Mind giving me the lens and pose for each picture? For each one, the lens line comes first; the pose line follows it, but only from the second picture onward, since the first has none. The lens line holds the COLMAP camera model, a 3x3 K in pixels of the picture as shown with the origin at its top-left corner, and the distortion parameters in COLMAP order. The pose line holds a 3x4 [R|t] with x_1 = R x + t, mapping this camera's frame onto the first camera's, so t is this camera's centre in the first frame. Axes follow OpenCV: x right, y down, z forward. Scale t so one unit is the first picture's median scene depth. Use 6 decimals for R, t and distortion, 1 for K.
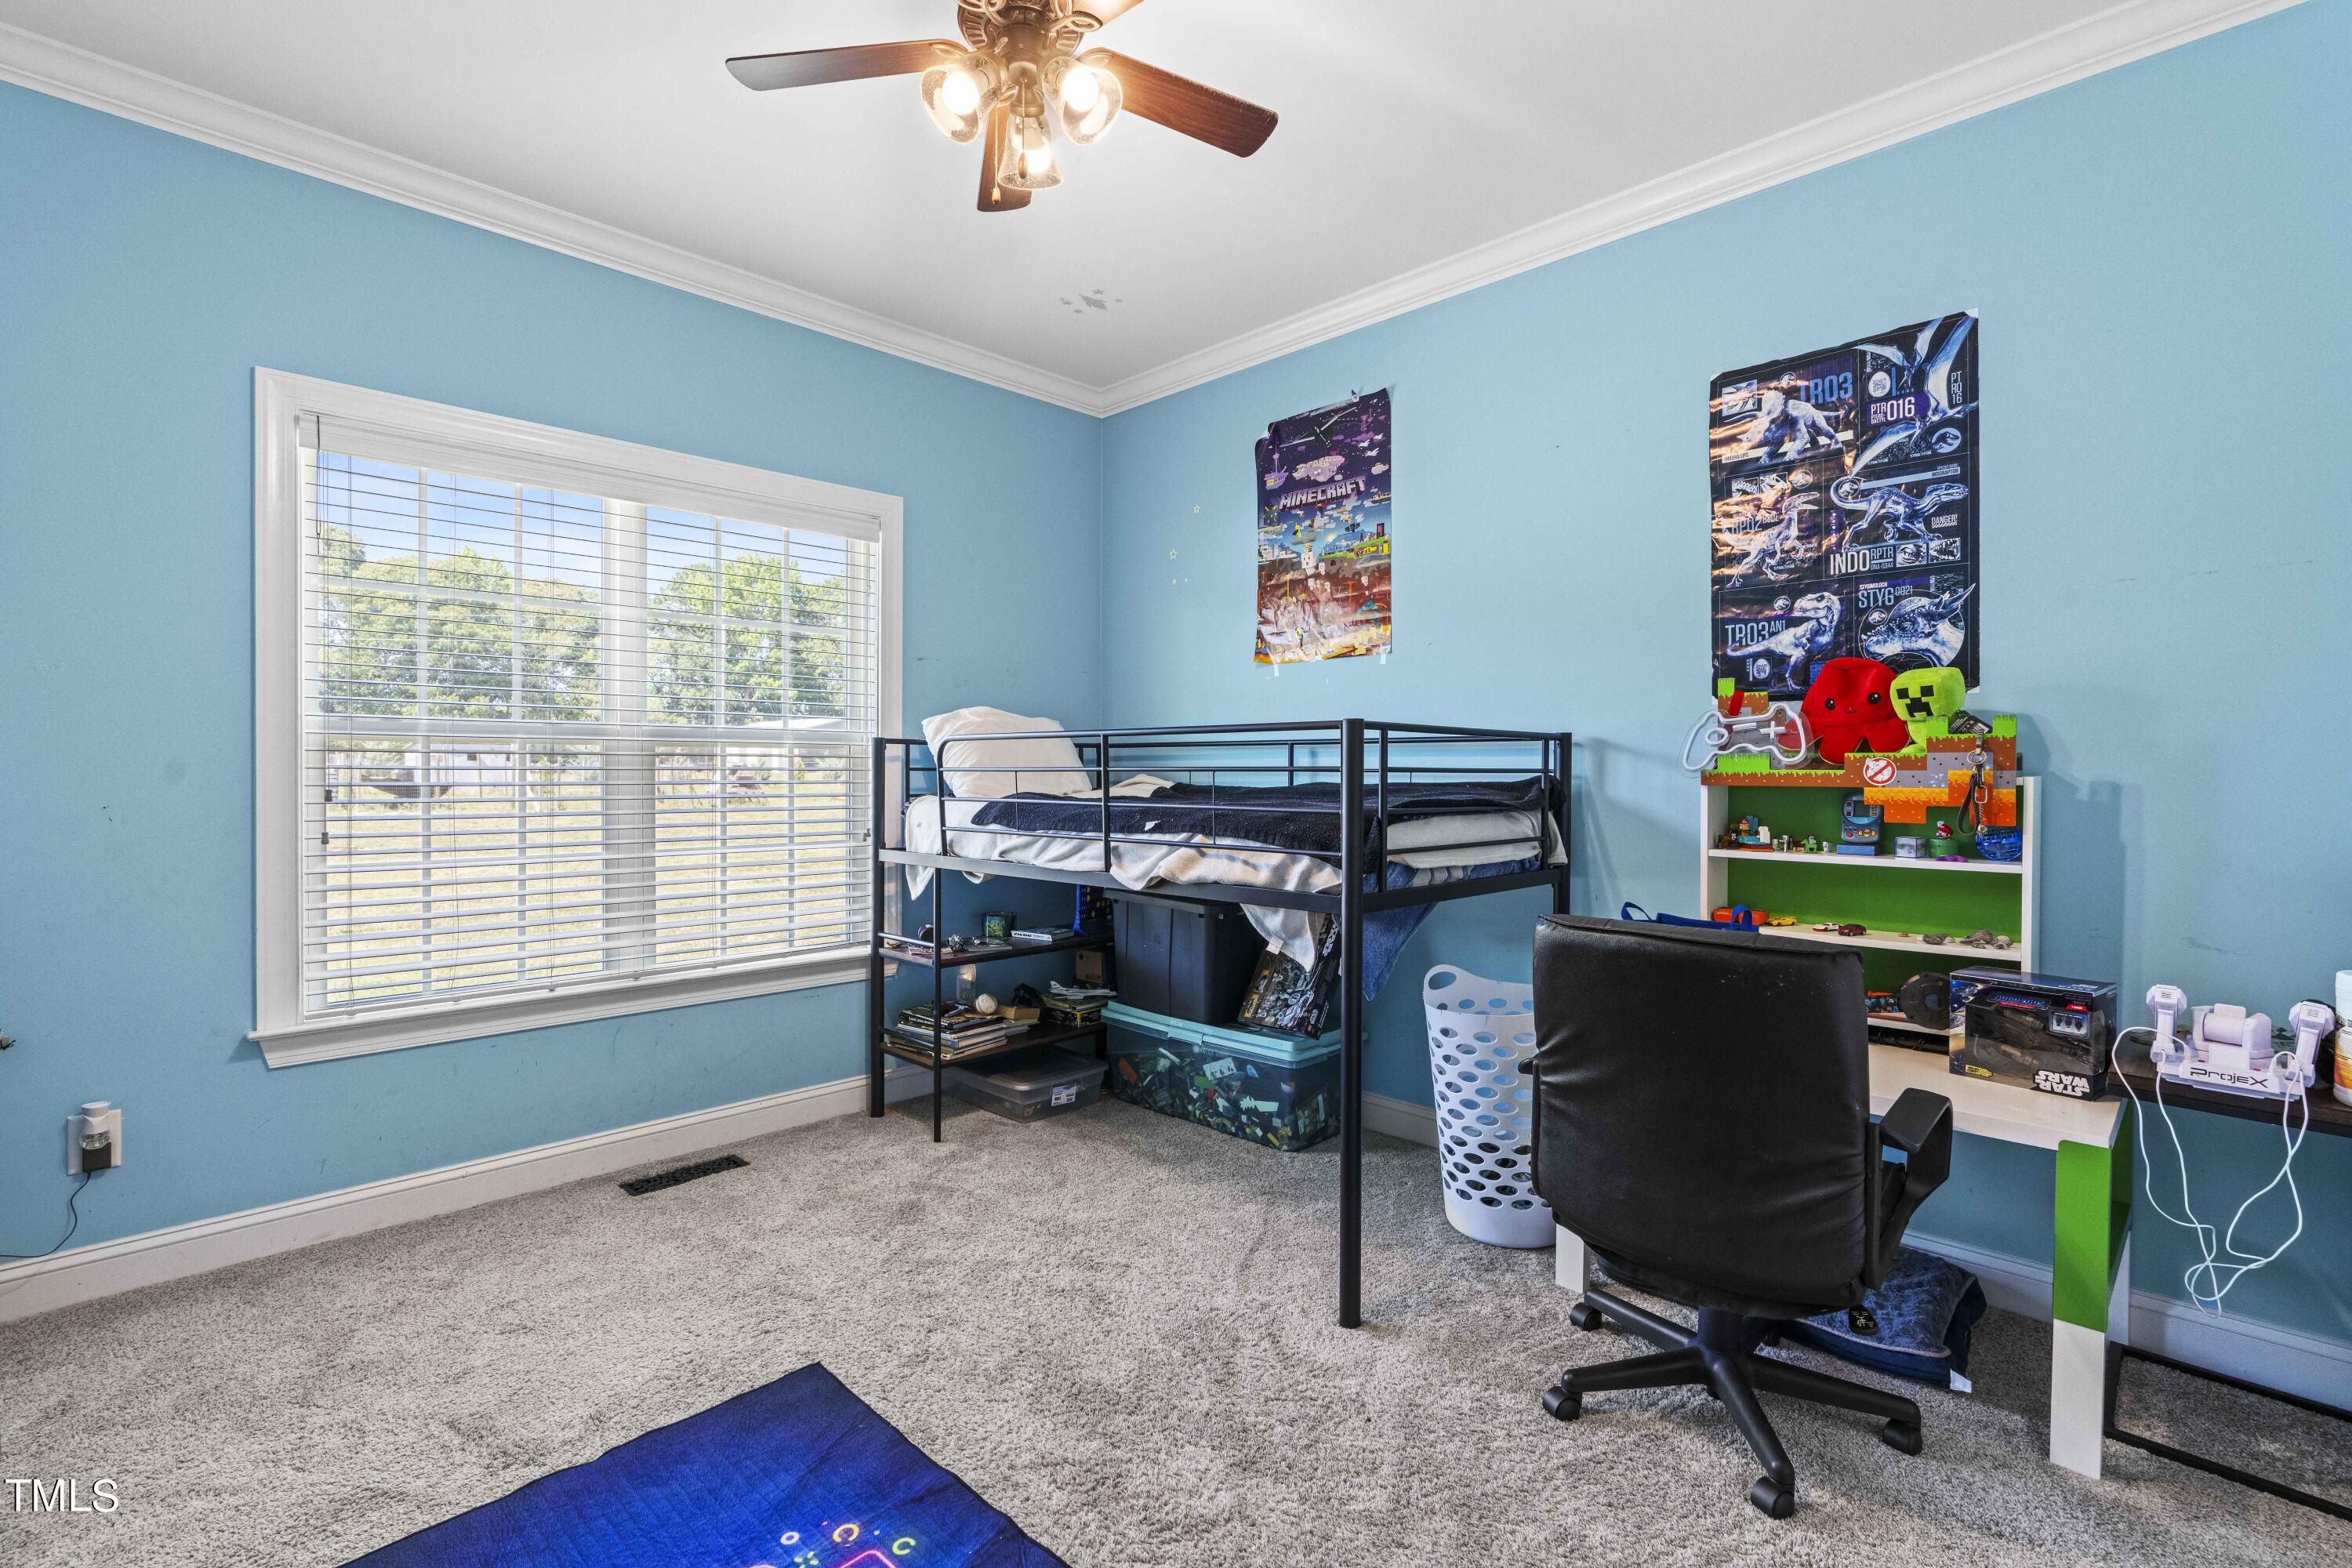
lens RADIAL K [[1060.3, 0, 1174.8], [0, 1060.3, 793.9], [0, 0, 1]] dist [-0.008200, 0.001758]
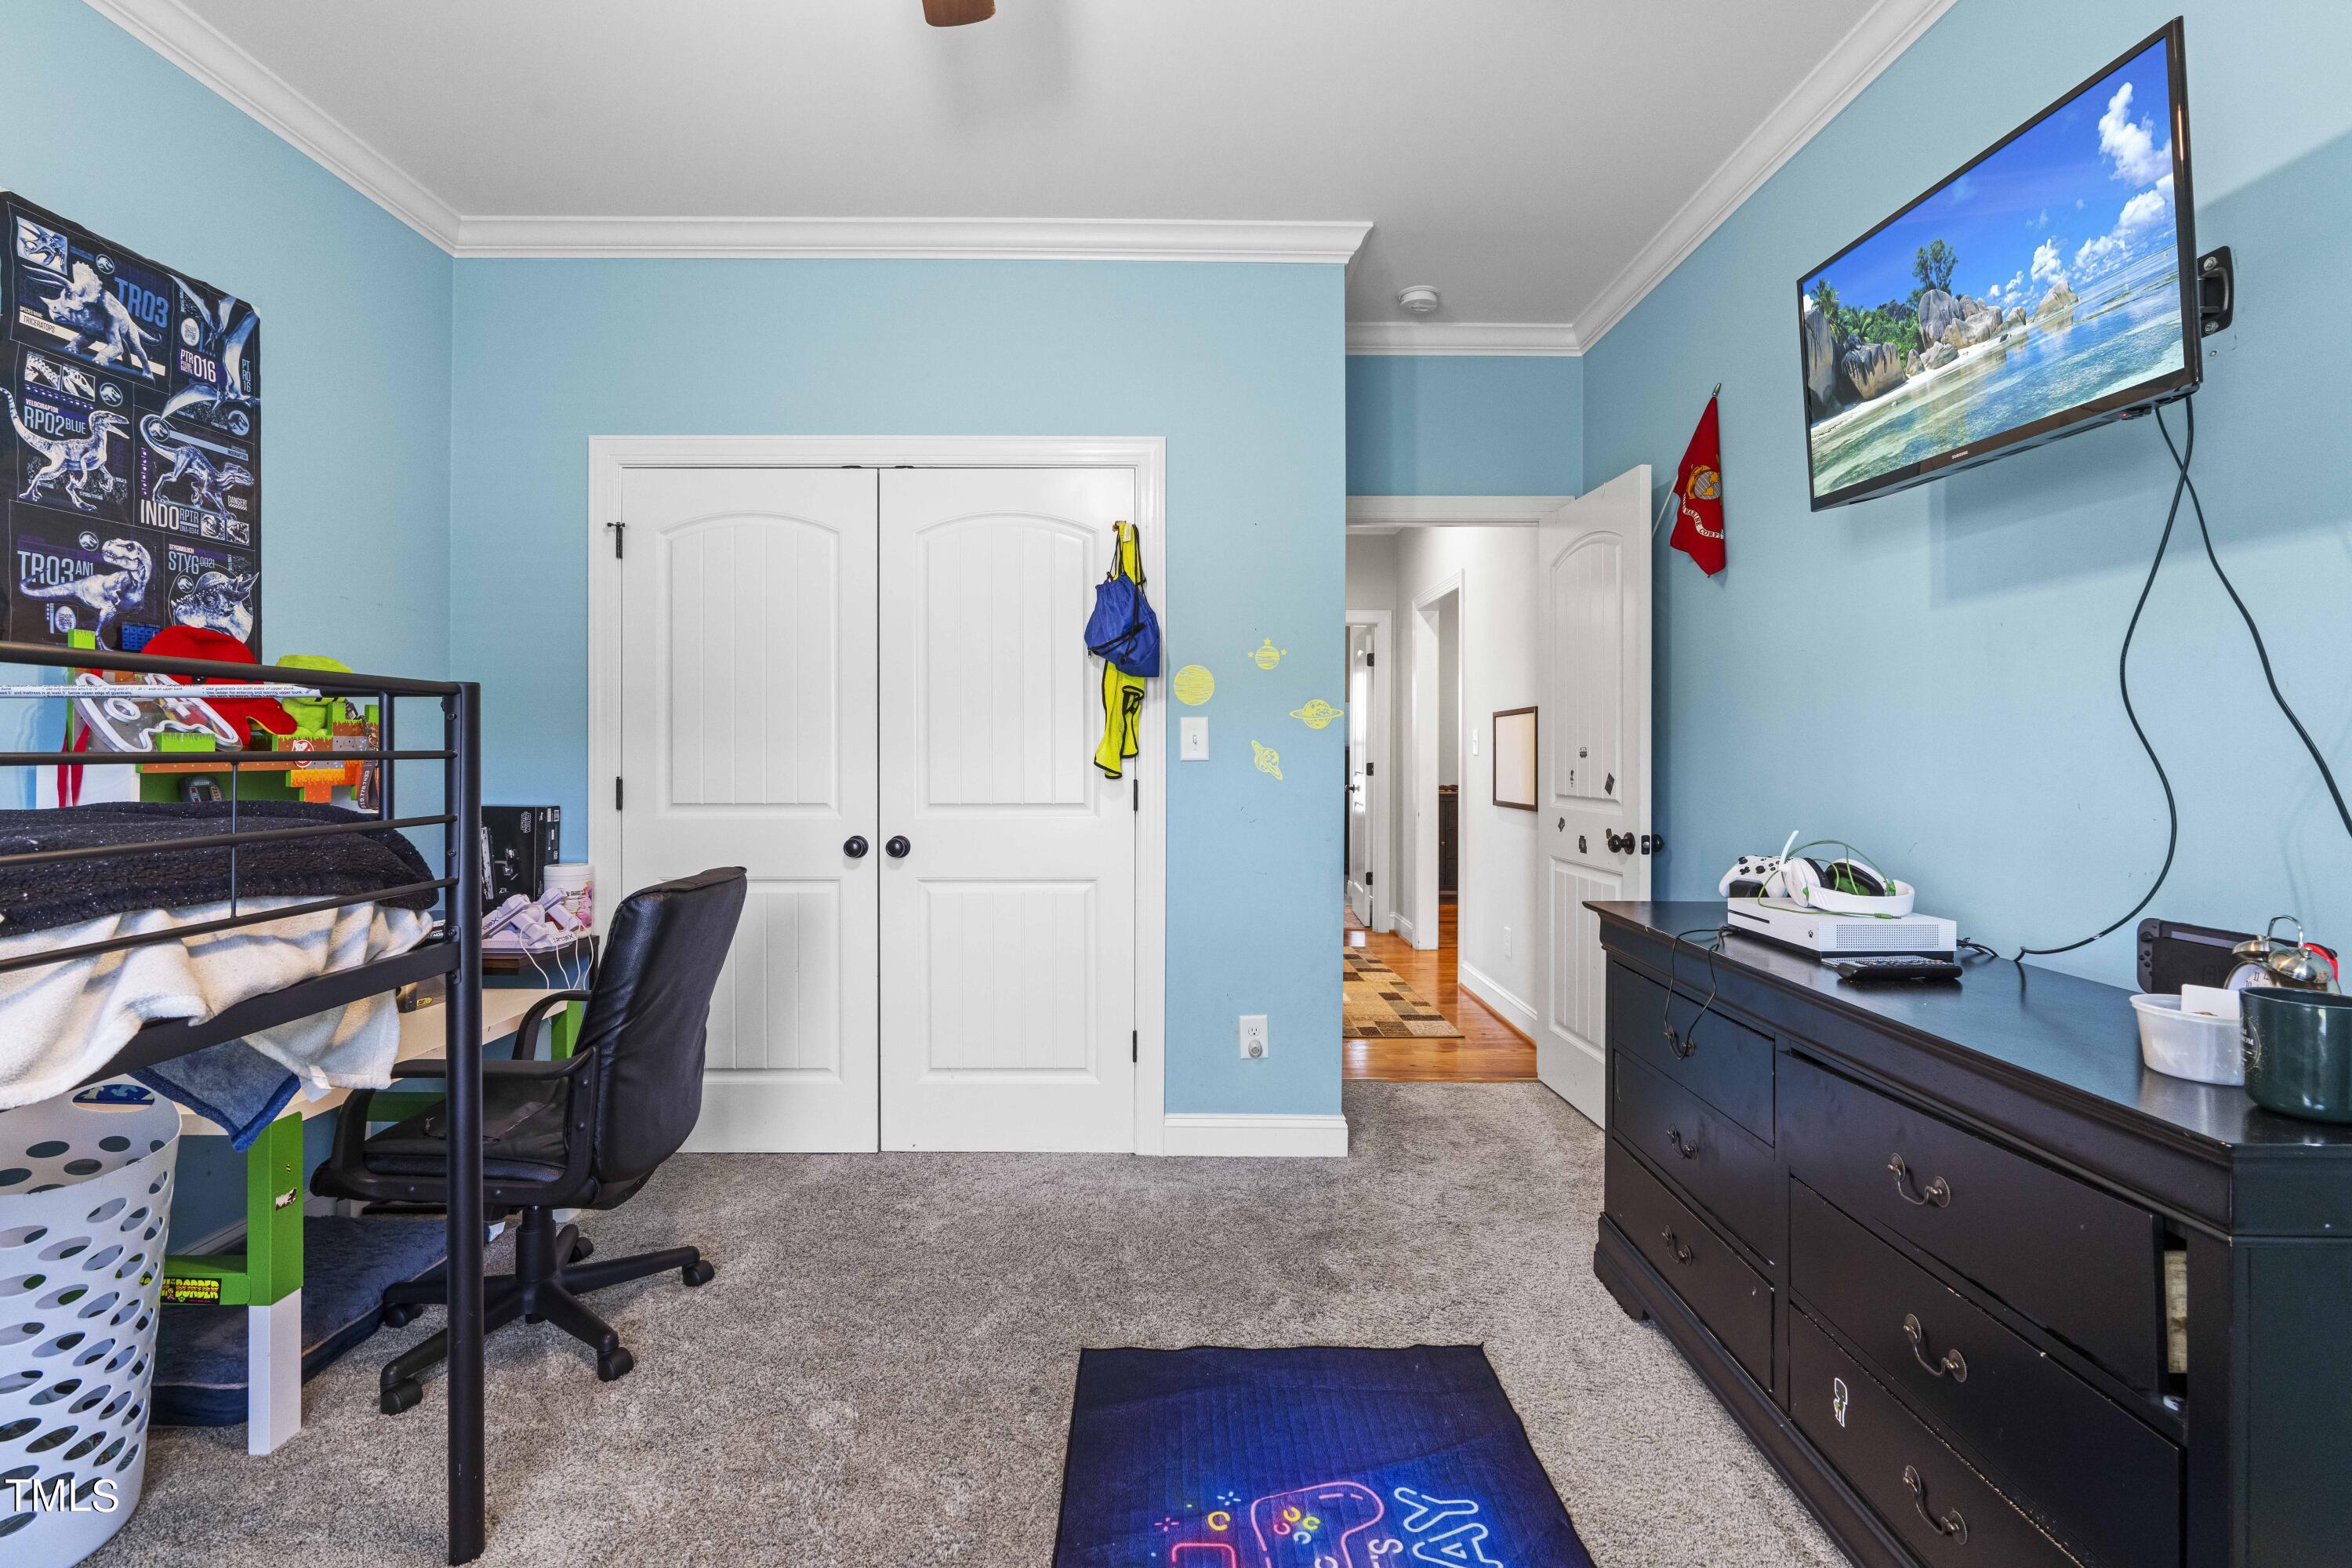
lens RADIAL K [[1060.3, 0, 1171.7], [0, 1060.3, 738.5], [0, 0, 1]] dist [-0.008200, 0.001758]
pose [[-0.701667, 0.005576, 0.712483, -0.576615], [0.015116, 0.999861, 0.007062, -0.028484], [-0.712345, 0.015725, -0.701654, 1.036295]]
